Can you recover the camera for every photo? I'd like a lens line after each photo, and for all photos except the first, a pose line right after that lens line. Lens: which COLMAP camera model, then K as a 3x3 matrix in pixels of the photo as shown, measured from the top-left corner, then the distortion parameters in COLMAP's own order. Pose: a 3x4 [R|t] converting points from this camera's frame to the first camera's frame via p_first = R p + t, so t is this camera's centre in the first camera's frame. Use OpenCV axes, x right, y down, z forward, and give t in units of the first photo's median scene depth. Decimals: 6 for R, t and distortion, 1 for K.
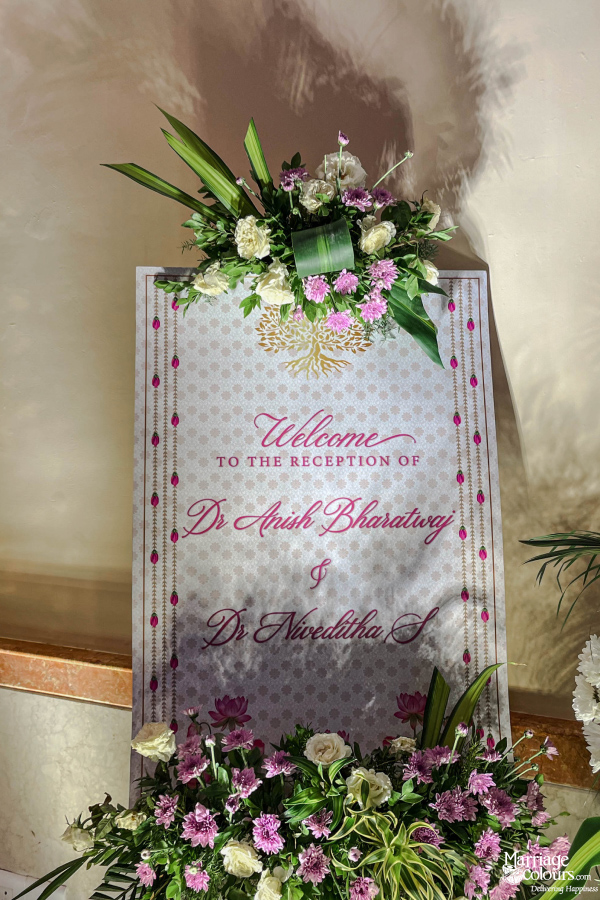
lens RADIAL K [[898.6, 0, 308.9], [0, 898.6, 456.6], [0, 0, 1]] dist [0.076923, -0.173934]
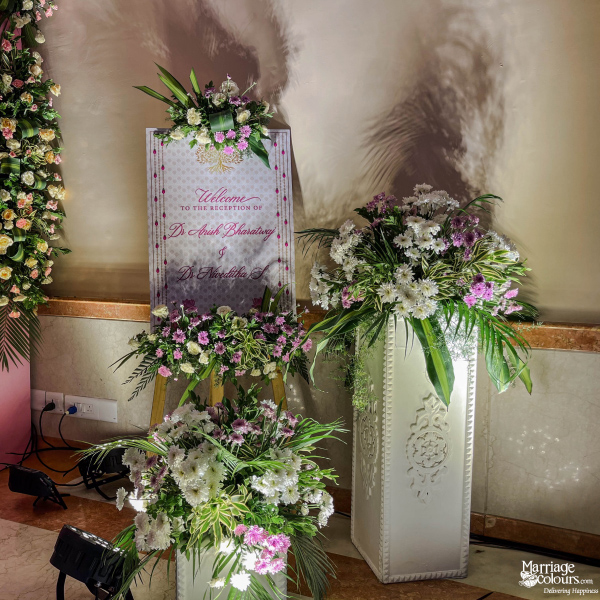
lens RADIAL K [[566.2, 0, 245.8], [0, 566.2, 300.7], [0, 0, 1]] dist [0.078281, -0.224585]
pose [[0.999474, -0.010442, 0.030709, 0.027089], [0.007412, 0.995241, 0.097162, 0.109481], [-0.031578, -0.096883, 0.994795, -0.600674]]
